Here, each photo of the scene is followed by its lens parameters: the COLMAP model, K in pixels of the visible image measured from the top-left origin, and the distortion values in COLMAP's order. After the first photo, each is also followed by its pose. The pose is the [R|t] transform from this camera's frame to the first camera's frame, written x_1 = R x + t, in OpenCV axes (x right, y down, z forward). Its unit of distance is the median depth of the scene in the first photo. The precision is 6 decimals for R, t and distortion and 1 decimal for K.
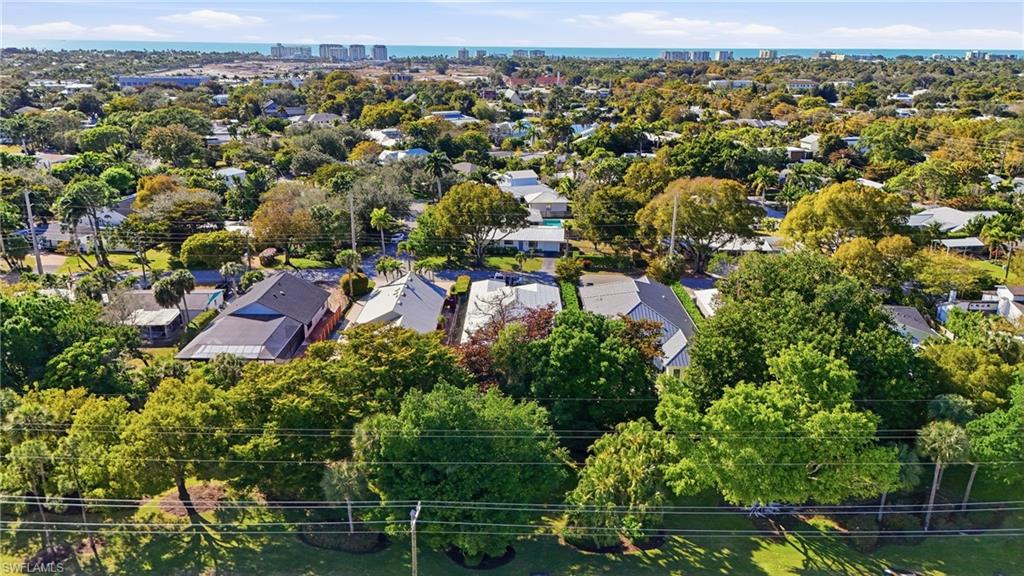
lens RADIAL K [[749.1, 0, 511.6], [0, 749.1, 288.7], [0, 0, 1]] dist [0.044152, -0.018016]
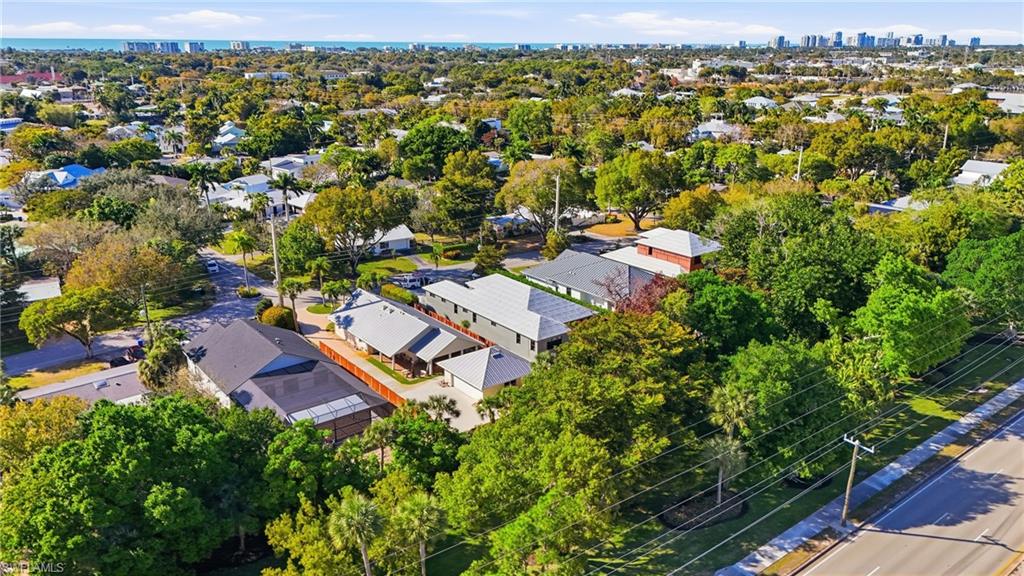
lens RADIAL K [[749.1, 0, 511.6], [0, 749.1, 286.9], [0, 0, 1]] dist [0.044152, -0.018016]
pose [[0.787388, -0.197165, 0.584077, -0.157570], [0.192396, 0.978744, 0.071025, -0.016893], [-0.585666, 0.056450, 0.808585, 0.046701]]
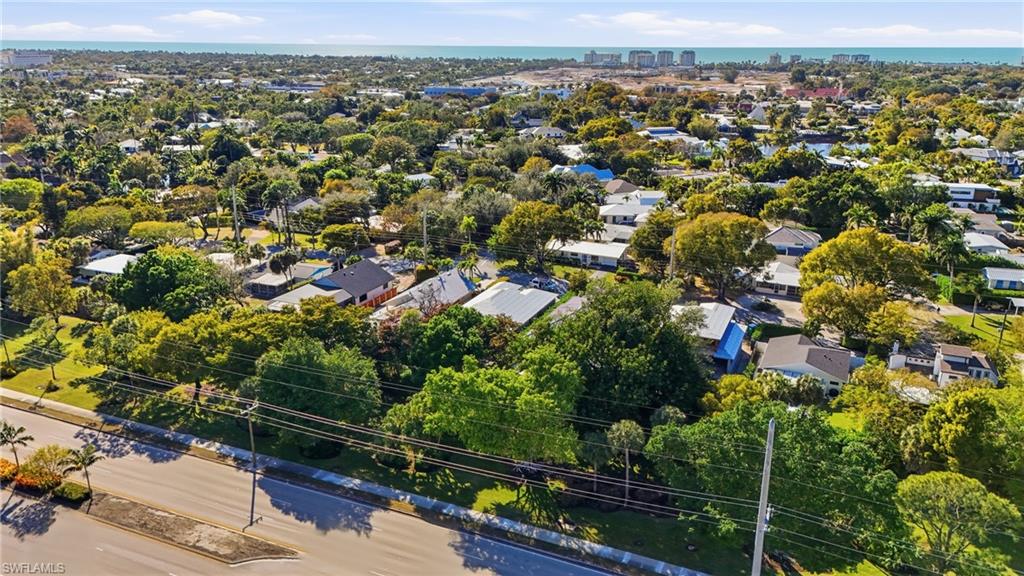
lens RADIAL K [[749.1, 0, 512.8], [0, 749.1, 288.9], [0, 0, 1]] dist [0.044152, -0.018016]
pose [[0.916984, 0.117689, -0.381169, 0.136822], [-0.118649, 0.992713, 0.021072, -0.008263], [0.380872, 0.025903, 0.924265, -0.042531]]
